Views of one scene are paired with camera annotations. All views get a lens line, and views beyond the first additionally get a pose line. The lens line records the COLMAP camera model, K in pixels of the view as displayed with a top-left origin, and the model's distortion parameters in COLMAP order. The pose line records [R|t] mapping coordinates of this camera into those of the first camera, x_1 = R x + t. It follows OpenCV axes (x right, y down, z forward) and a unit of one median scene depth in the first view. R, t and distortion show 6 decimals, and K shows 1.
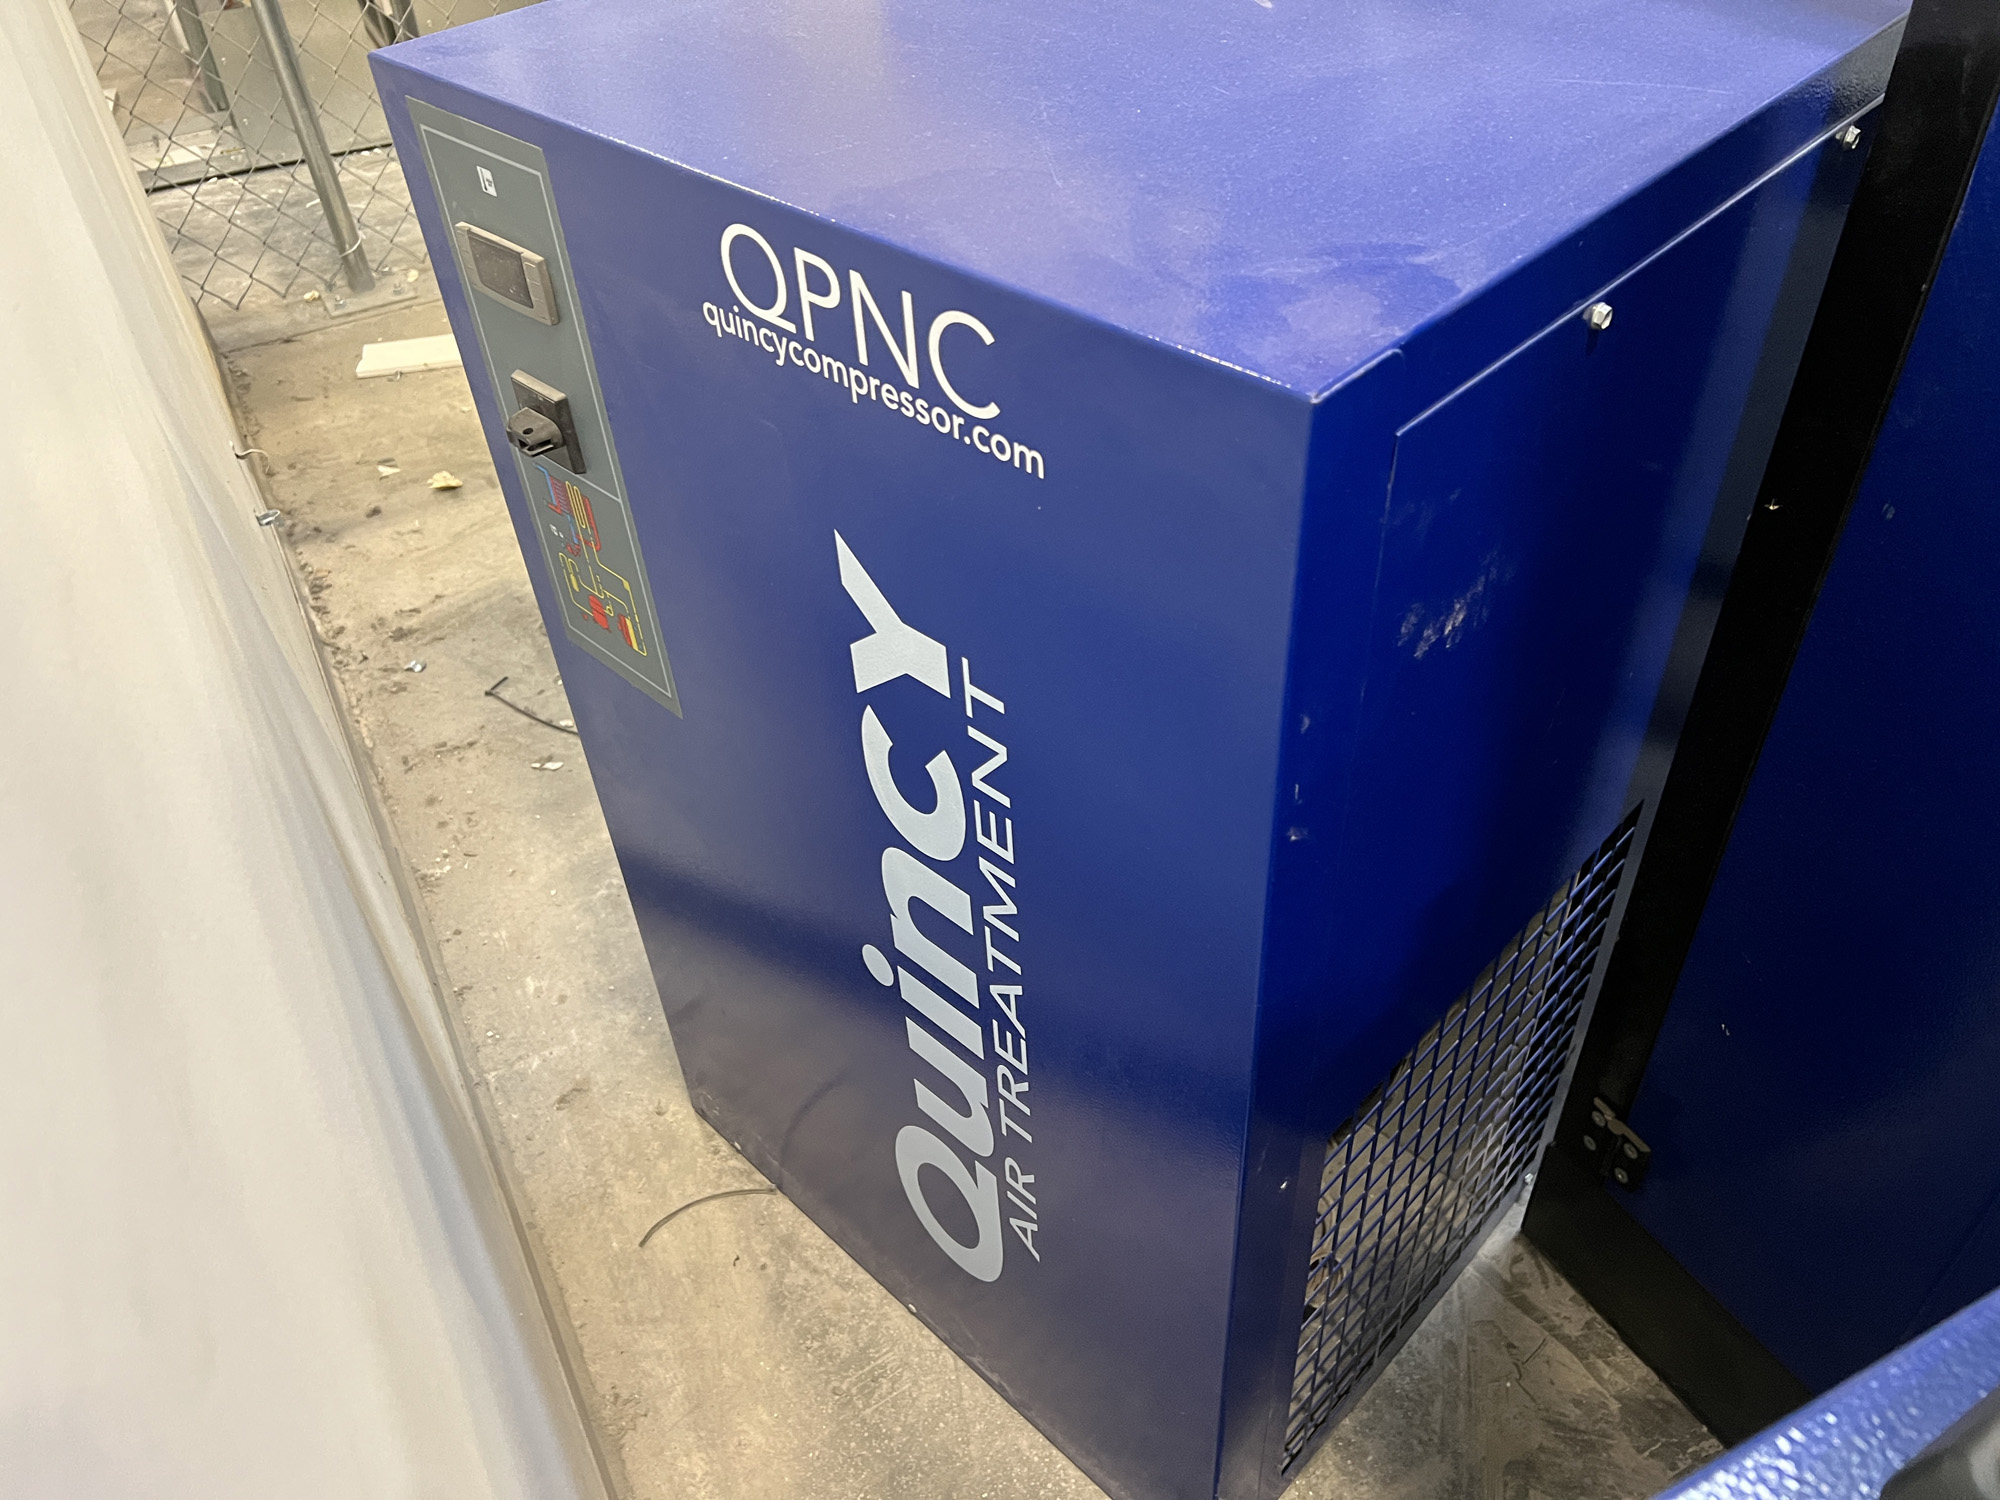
lens RADIAL K [[1522.6, 0, 995.9], [0, 1522.6, 749.9], [0, 0, 1]] dist [0.046213, -0.050162]
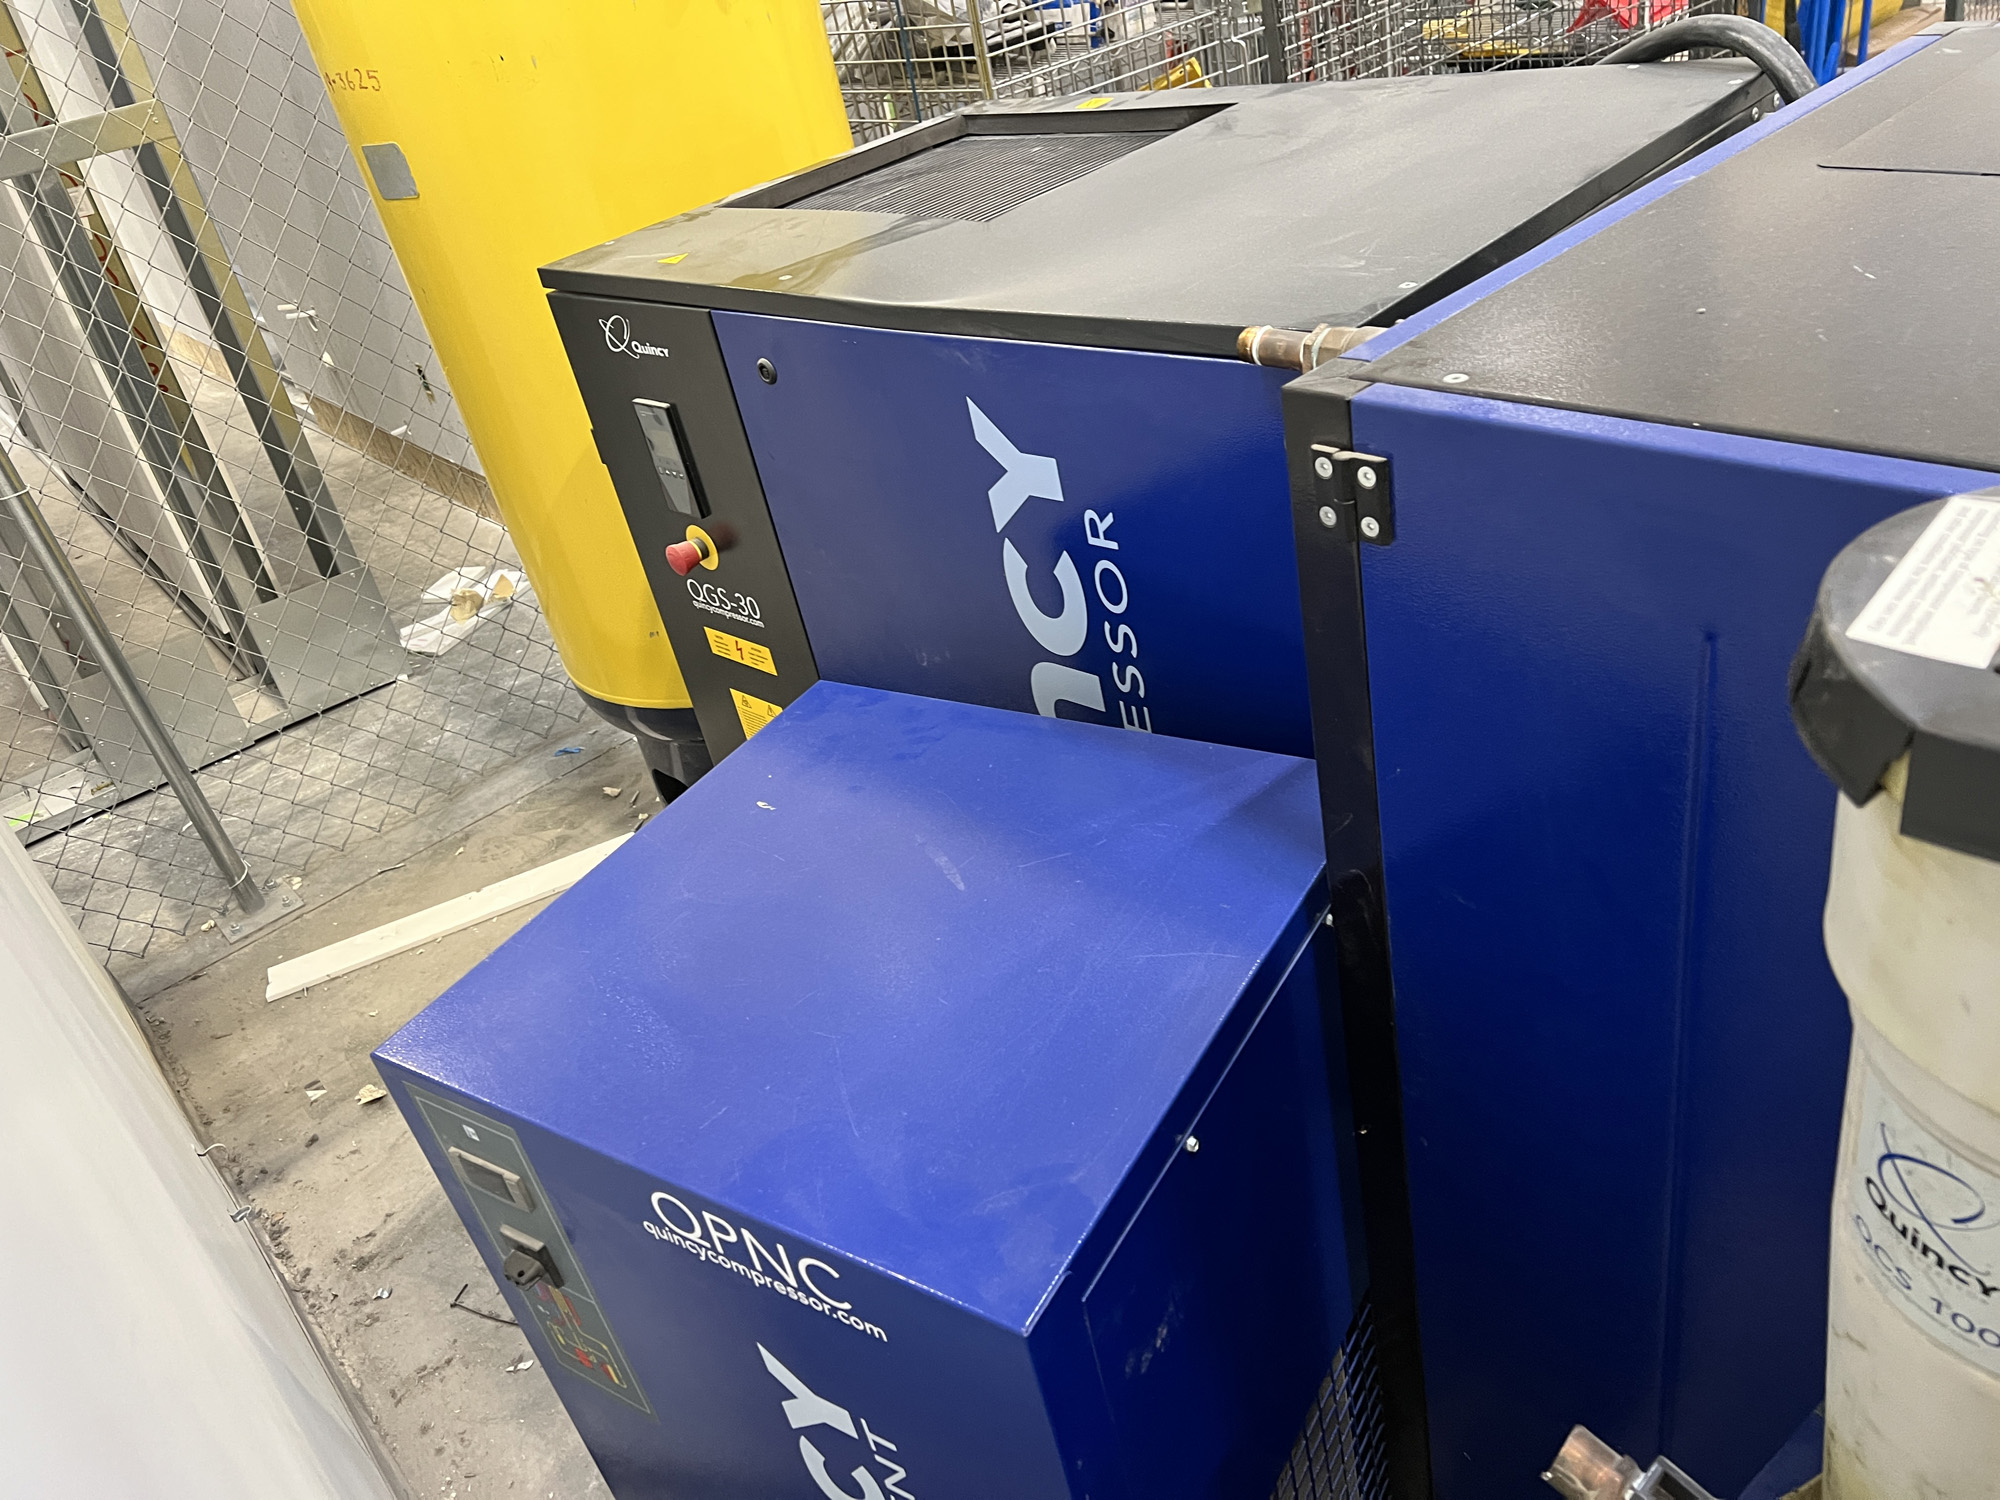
lens RADIAL K [[1522.6, 0, 1006.9], [0, 1522.6, 757.5], [0, 0, 1]] dist [0.046213, -0.050162]
pose [[0.970179, -0.219100, 0.103671, 0.037032], [0.233879, 0.958510, -0.162969, -0.144777], [-0.063663, 0.182355, 0.981169, -0.216398]]
